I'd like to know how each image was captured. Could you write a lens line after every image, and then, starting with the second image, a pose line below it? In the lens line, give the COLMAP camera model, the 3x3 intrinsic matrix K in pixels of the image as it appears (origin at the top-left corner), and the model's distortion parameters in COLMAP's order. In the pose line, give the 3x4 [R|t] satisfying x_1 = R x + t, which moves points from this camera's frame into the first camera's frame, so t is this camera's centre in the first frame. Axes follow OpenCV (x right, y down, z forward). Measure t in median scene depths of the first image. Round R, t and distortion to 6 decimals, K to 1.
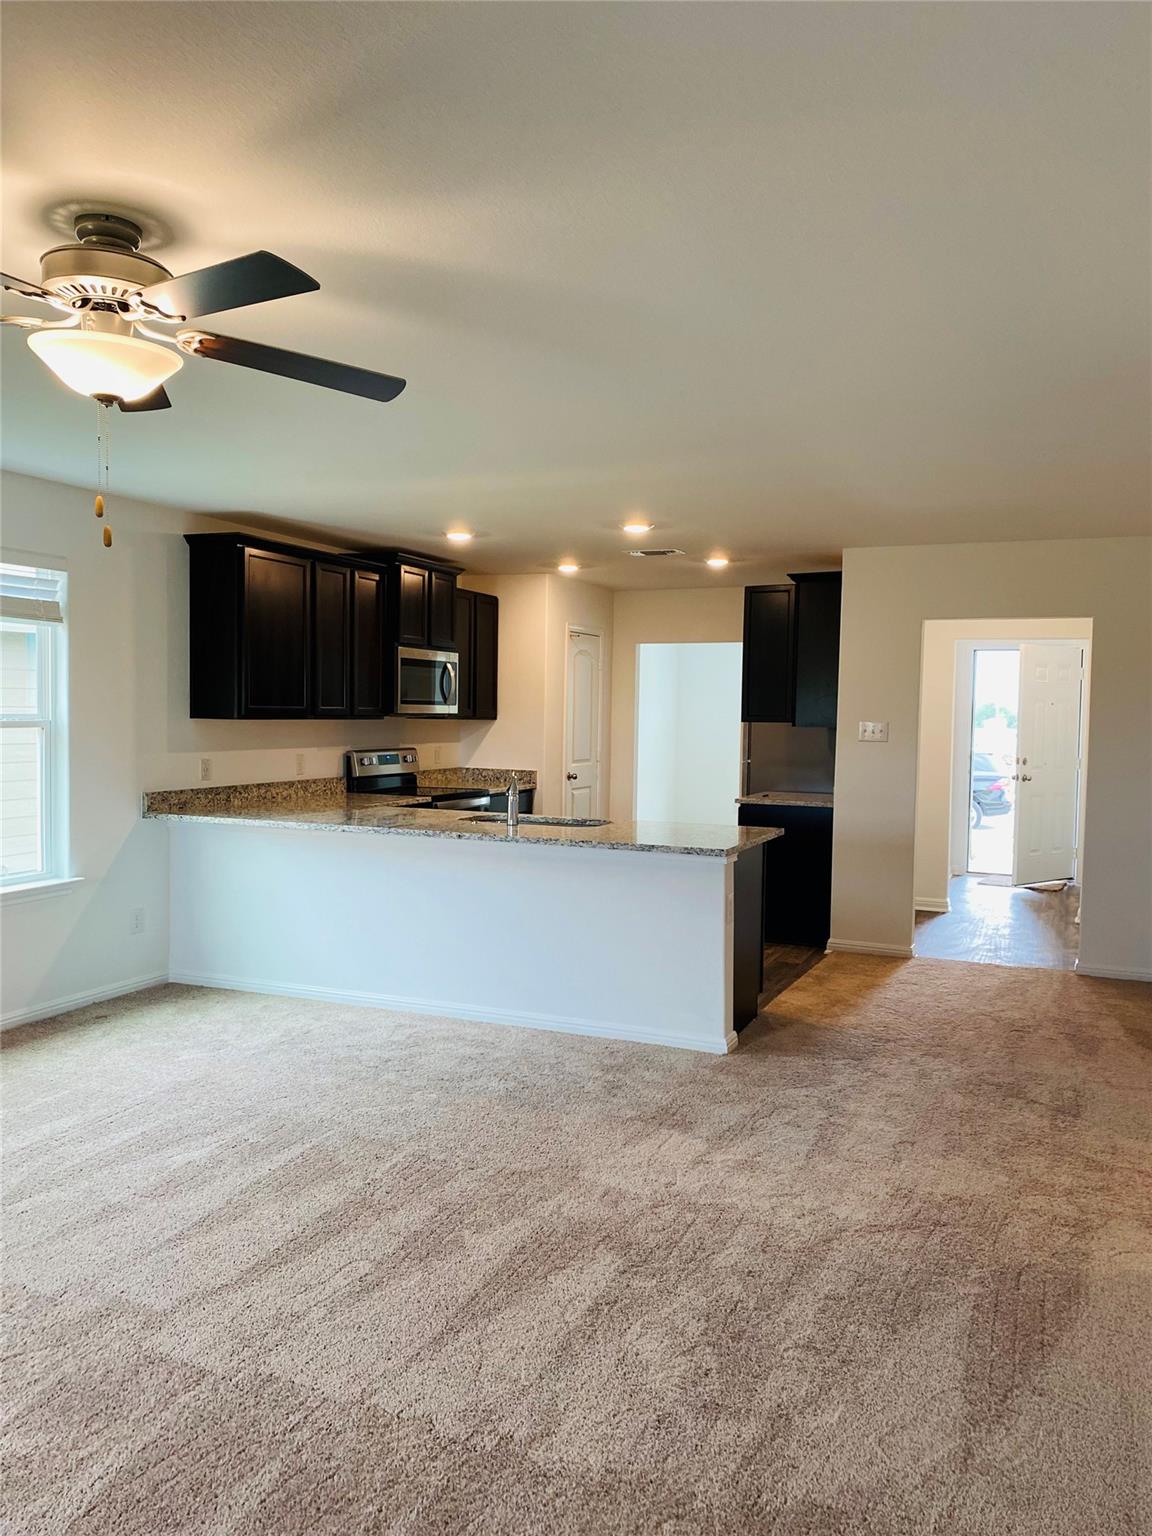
lens RADIAL K [[1178.7, 0, 577.2], [0, 1178.7, 783.6], [0, 0, 1]] dist [0.010695, -0.015813]
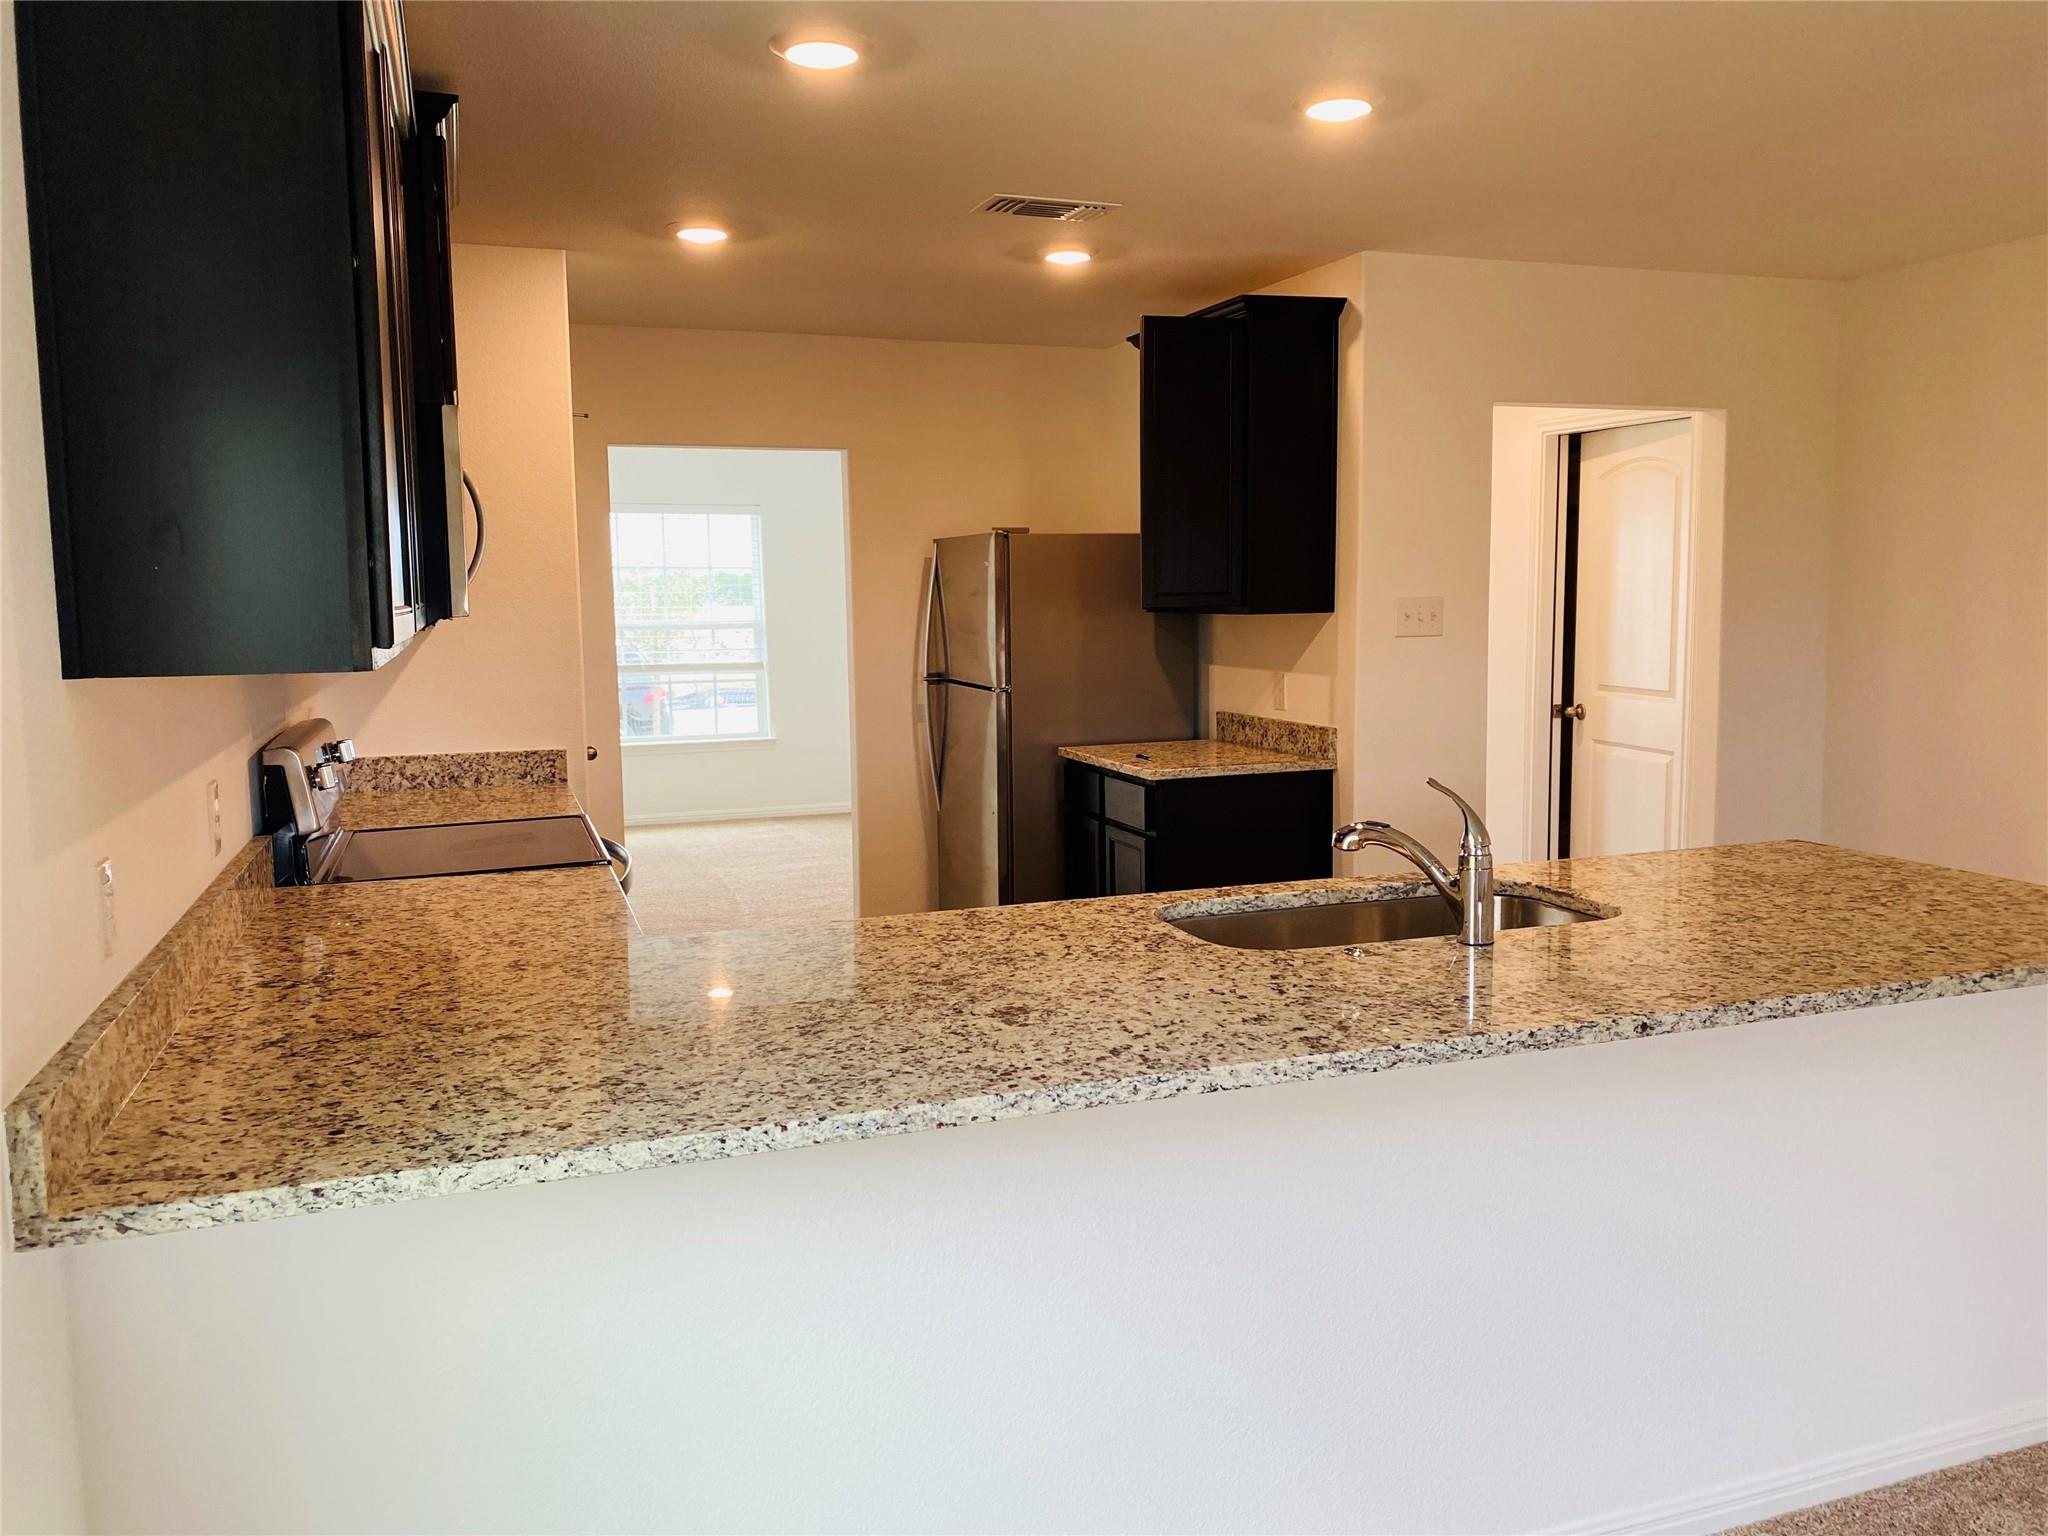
lens RADIAL K [[1571.6, 0, 1024.0], [0, 1571.6, 768.0], [0, 0, 1]] dist [0.010695, -0.015813]
pose [[0.736472, -0.096975, 0.669481, -0.508762], [0.066016, 0.995251, 0.071542, -0.060140], [-0.673240, -0.008492, 0.739376, 0.917072]]
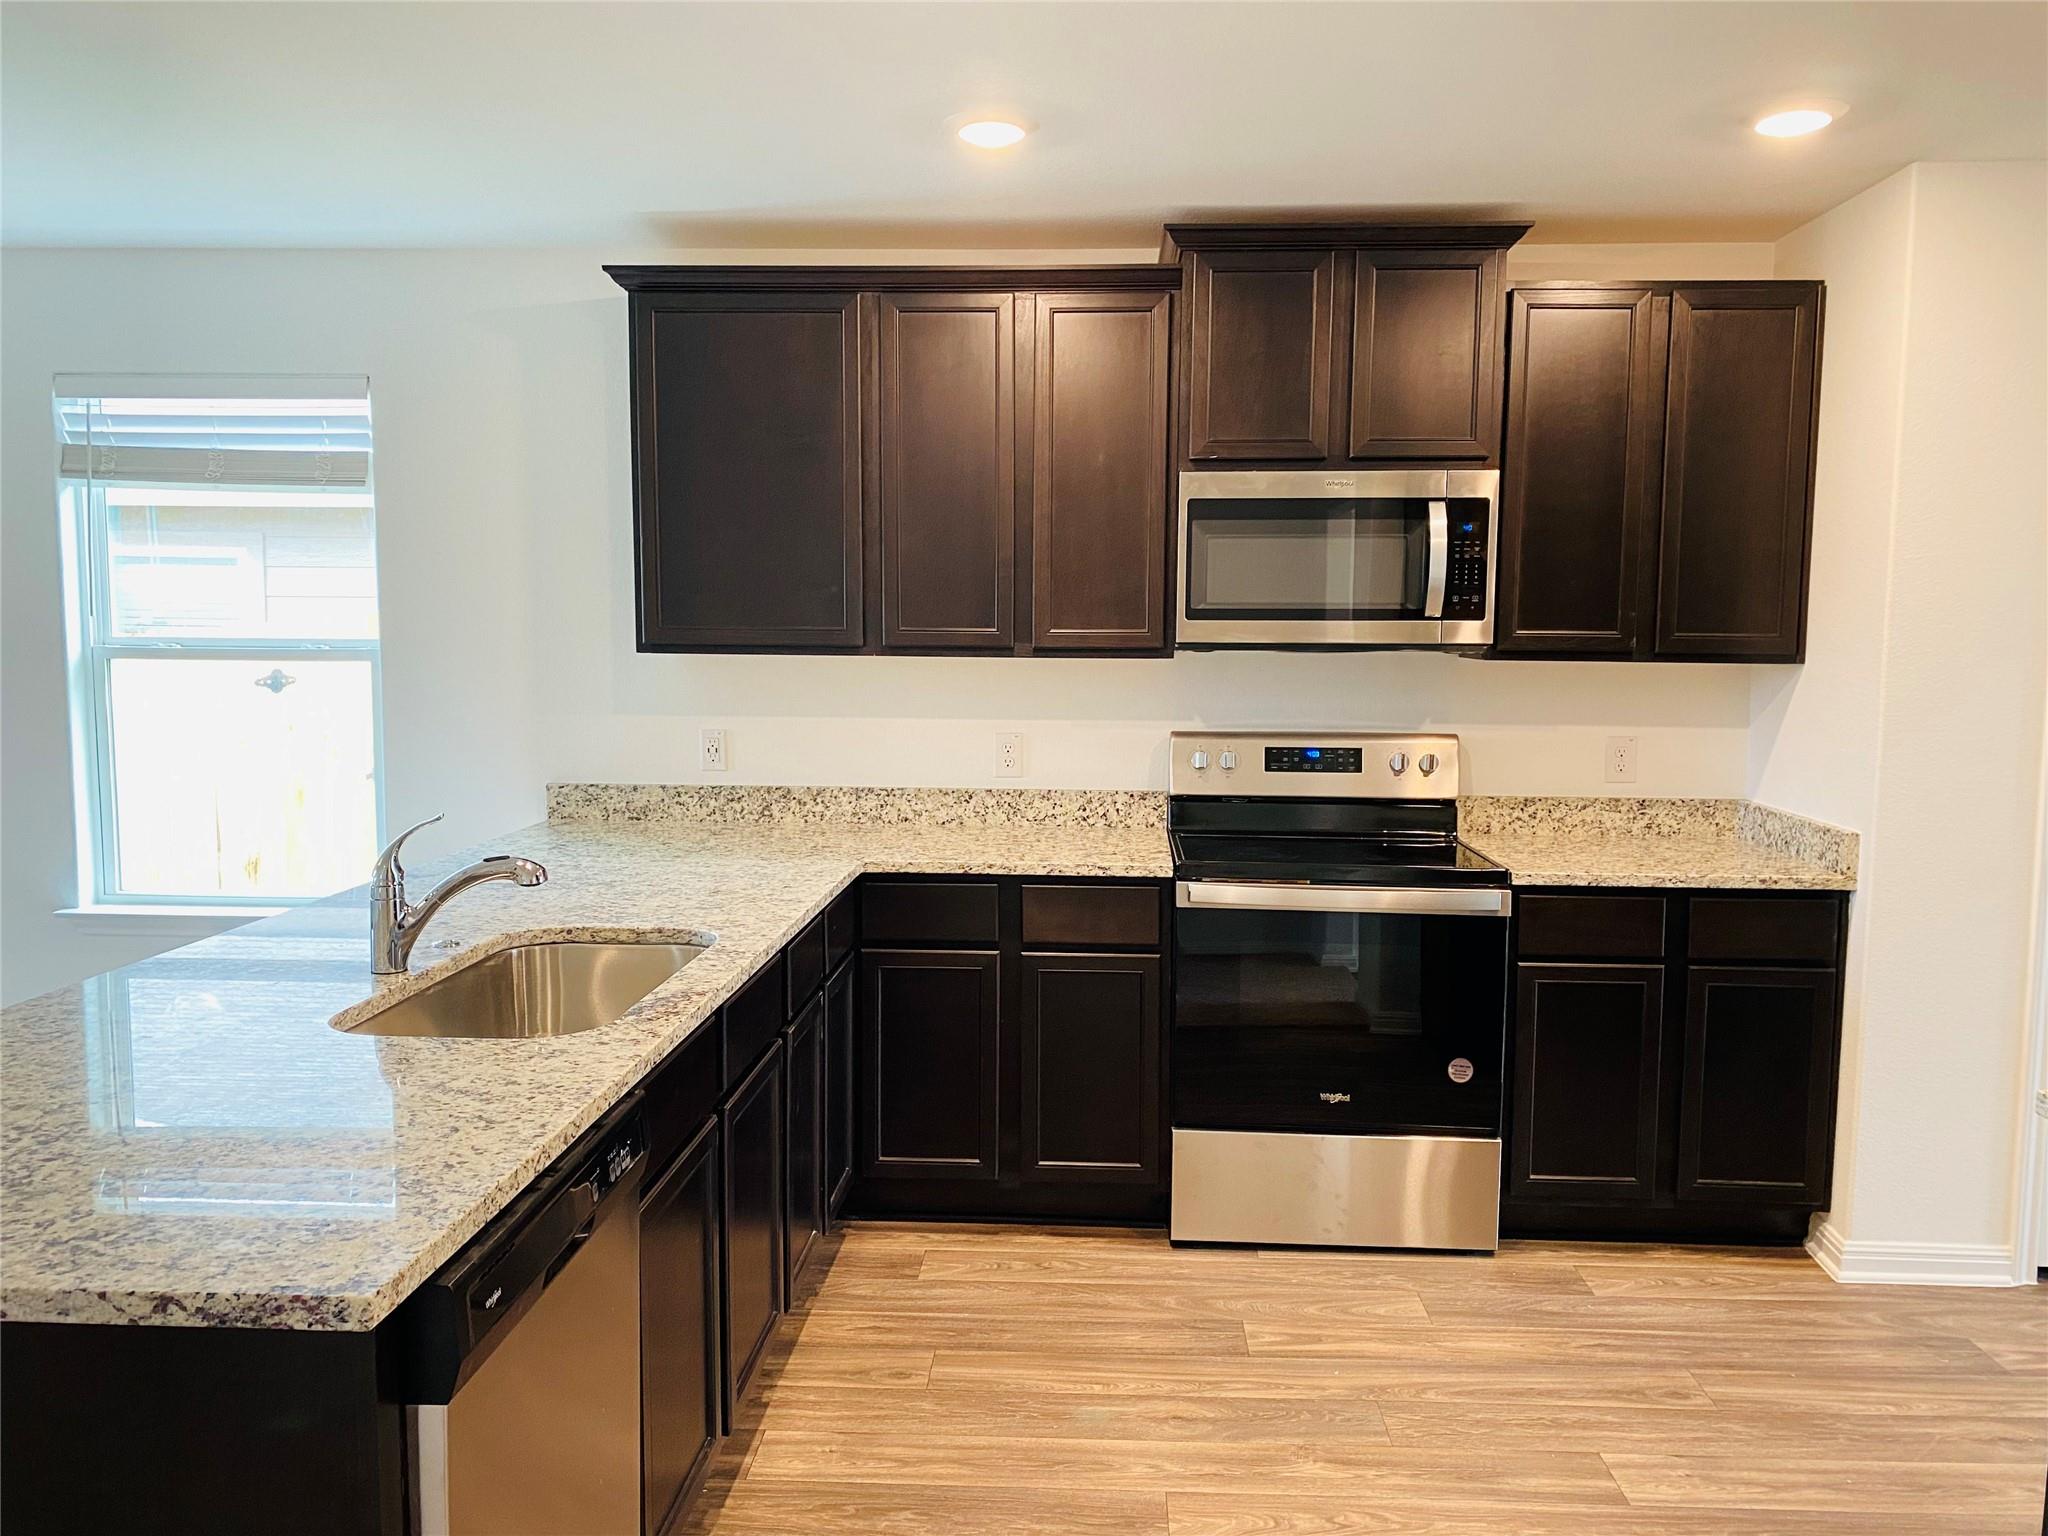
lens RADIAL K [[1571.6, 0, 1024.0], [0, 1571.6, 768.0], [0, 0, 1]] dist [0.010695, -0.015813]
pose [[0.352141, 0.073957, -0.933020, 0.329754], [-0.062188, 0.996519, 0.055519, -0.044903], [0.933879, 0.038472, 0.355514, 0.786979]]
